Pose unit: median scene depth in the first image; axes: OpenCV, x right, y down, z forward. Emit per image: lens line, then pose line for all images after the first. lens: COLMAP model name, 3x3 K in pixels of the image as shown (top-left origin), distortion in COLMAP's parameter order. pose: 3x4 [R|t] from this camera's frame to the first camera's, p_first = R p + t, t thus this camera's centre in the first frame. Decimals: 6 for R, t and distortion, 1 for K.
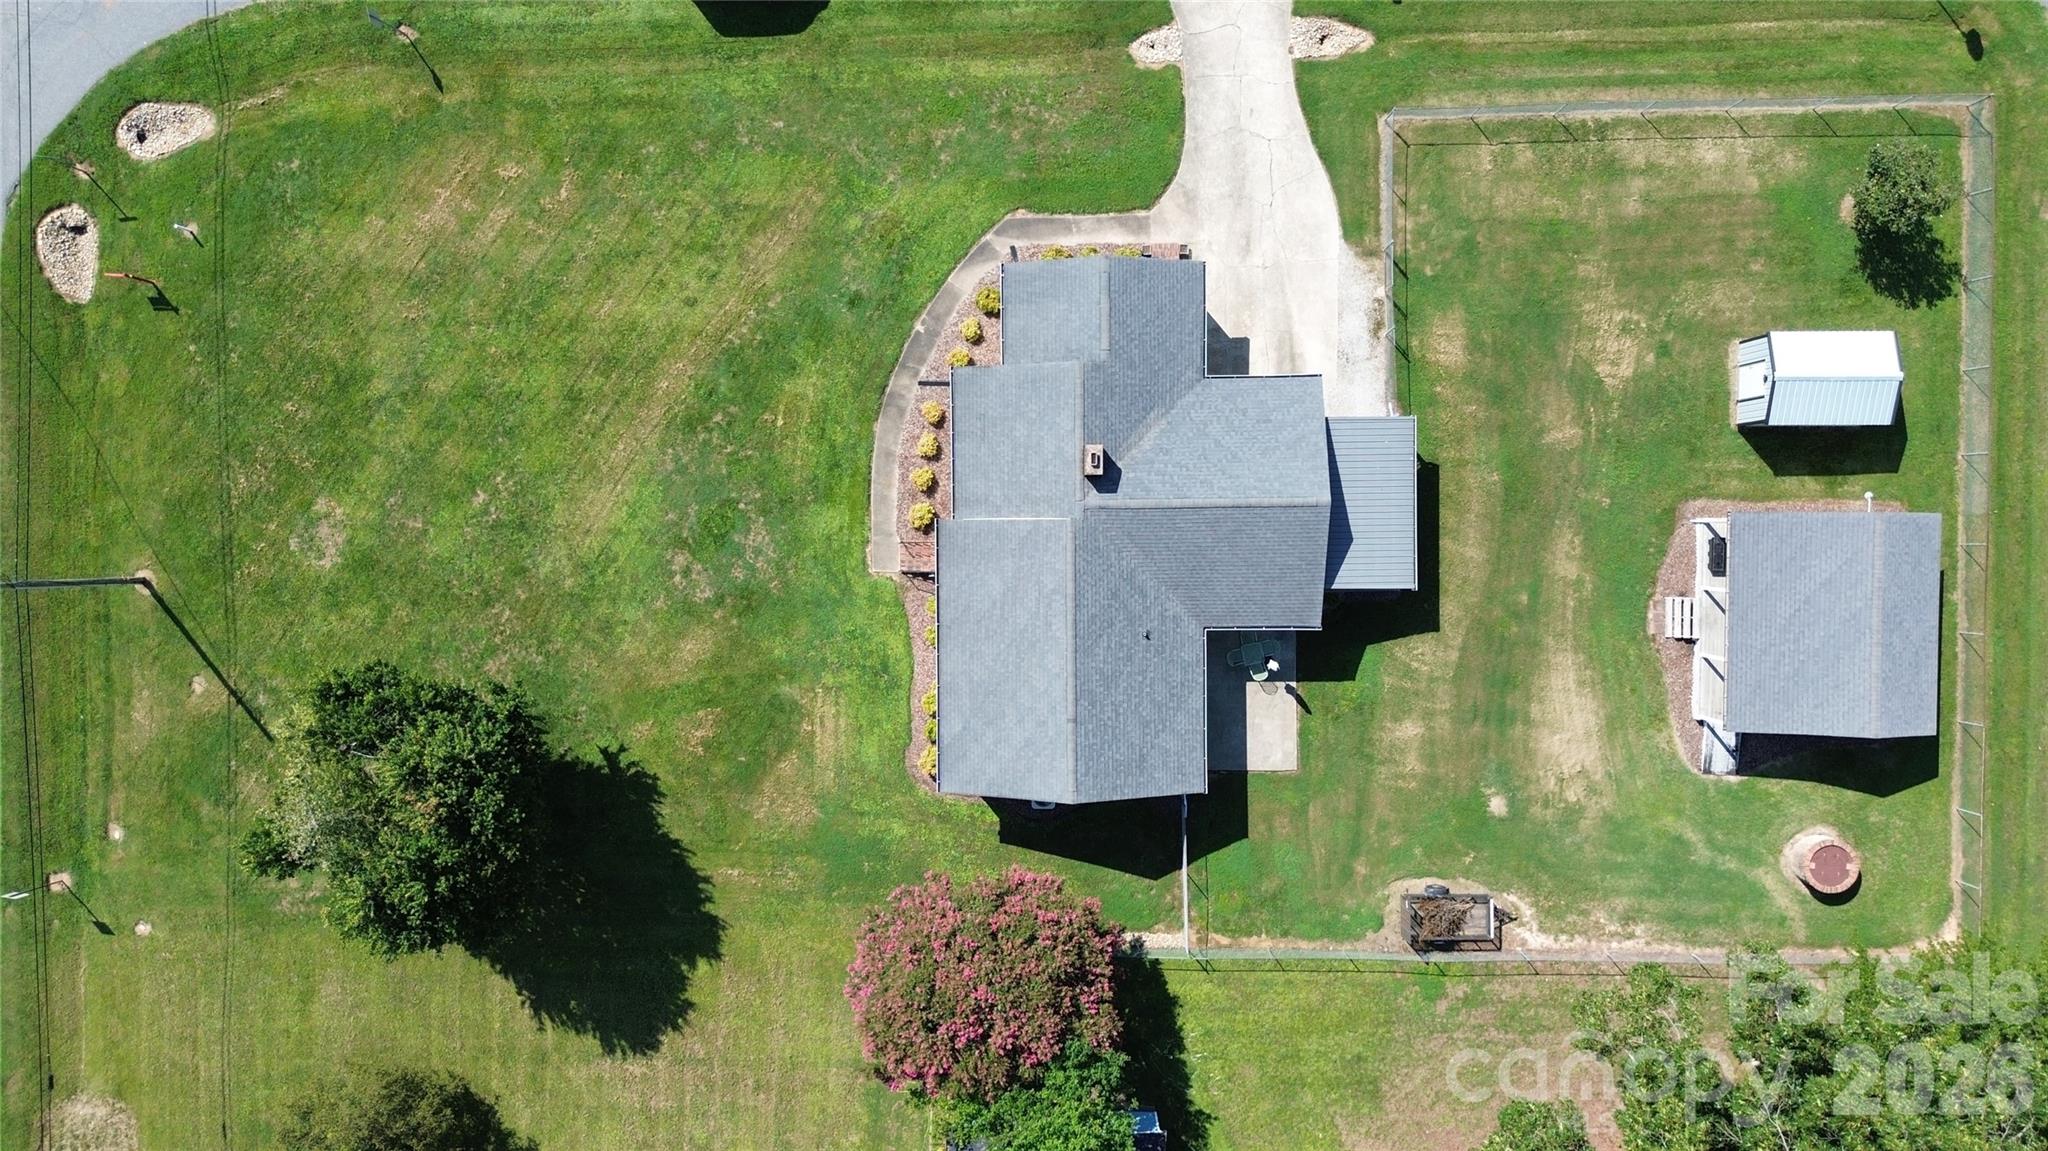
lens RADIAL K [[1427.5, 0, 1024.0], [0, 1427.5, 575.5], [0, 0, 1]] dist [0.034274, 0.002437]
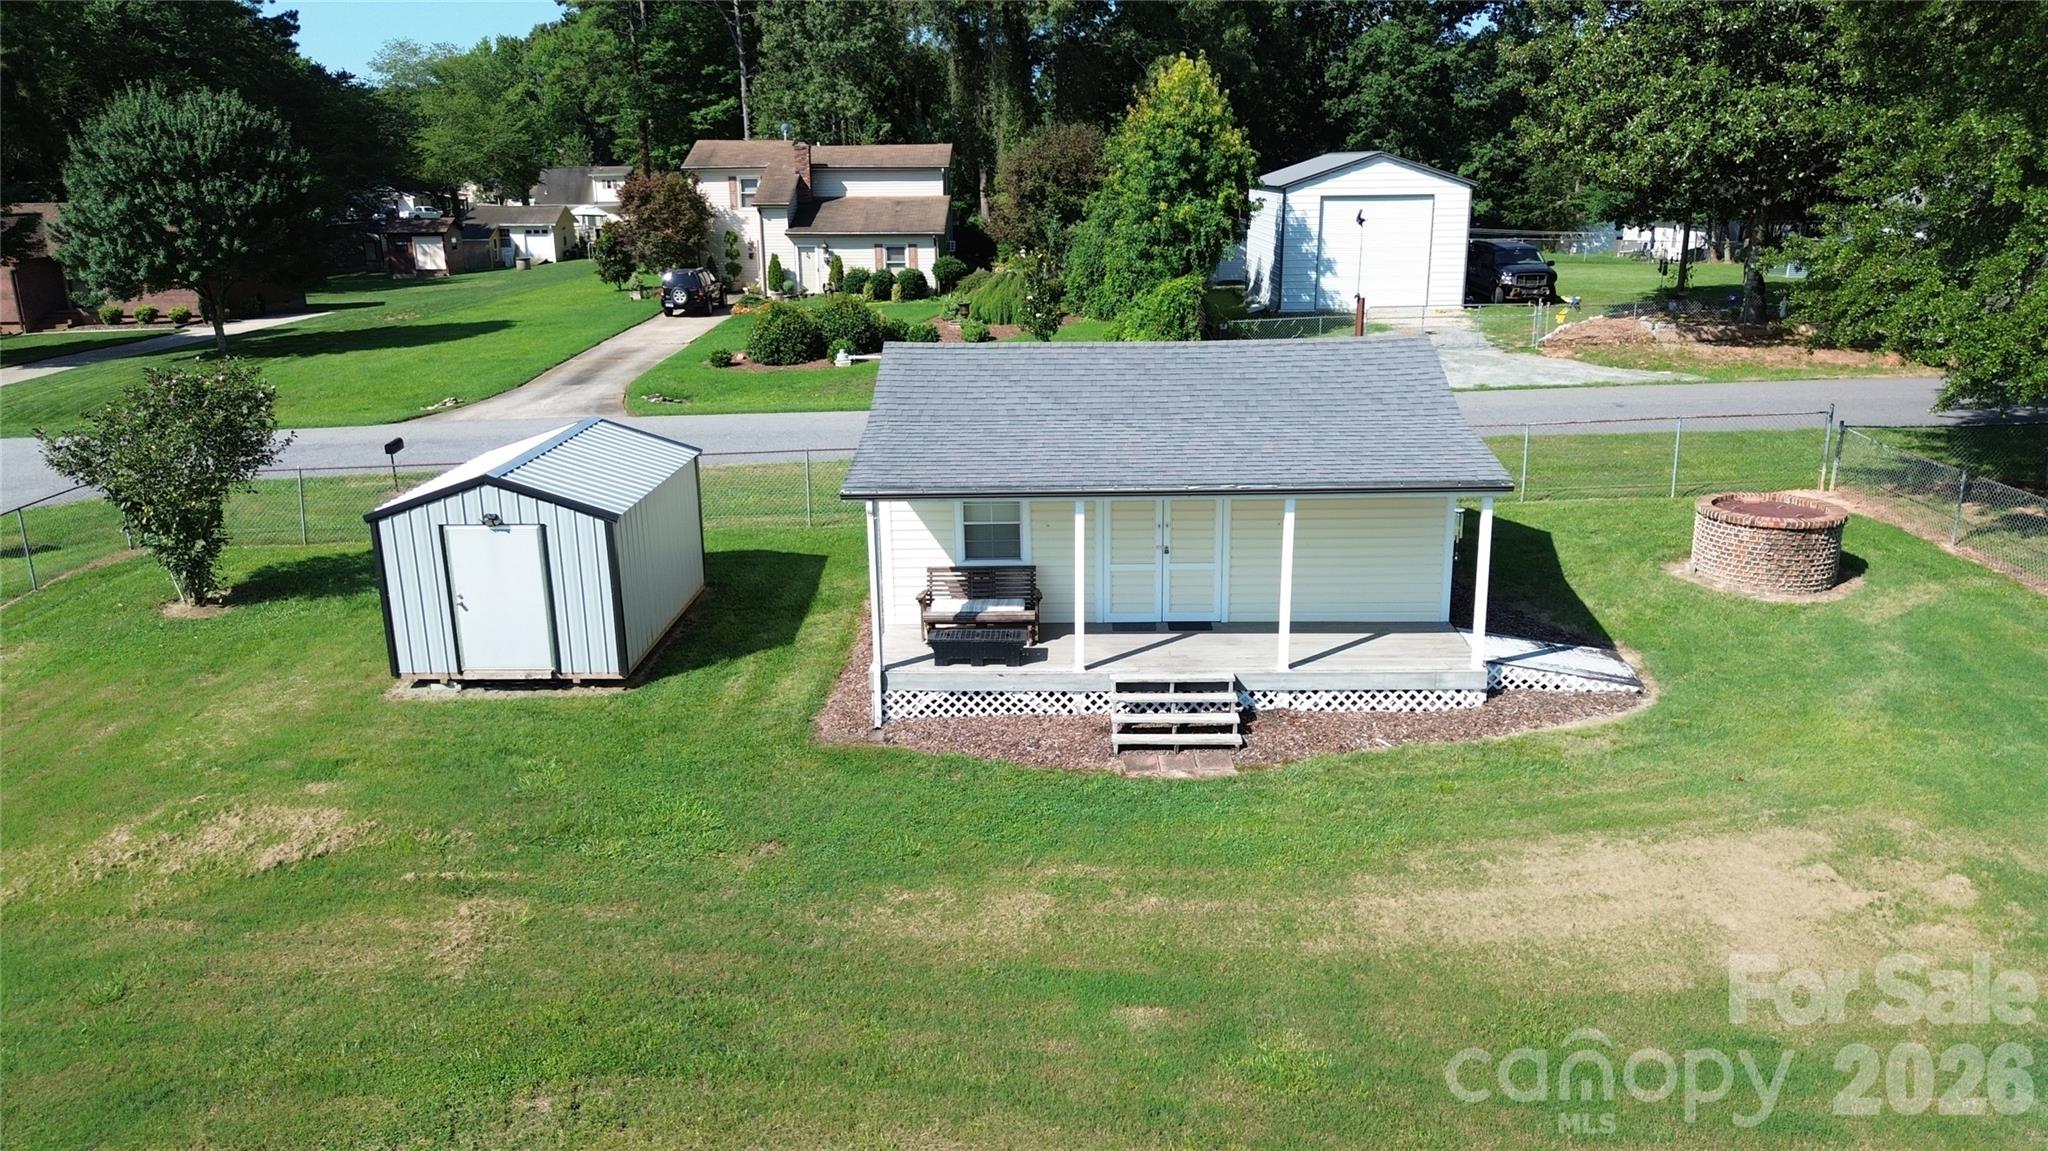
lens RADIAL K [[1439.7, 0, 1031.0], [0, 1439.7, 567.4], [0, 0, 1]] dist [0.053124, -0.051730]
pose [[0.022926, -0.223111, 0.974524, 0.146426], [0.998301, -0.047113, -0.034271, 0.009683], [0.053559, 0.973654, 0.221651, 0.861046]]
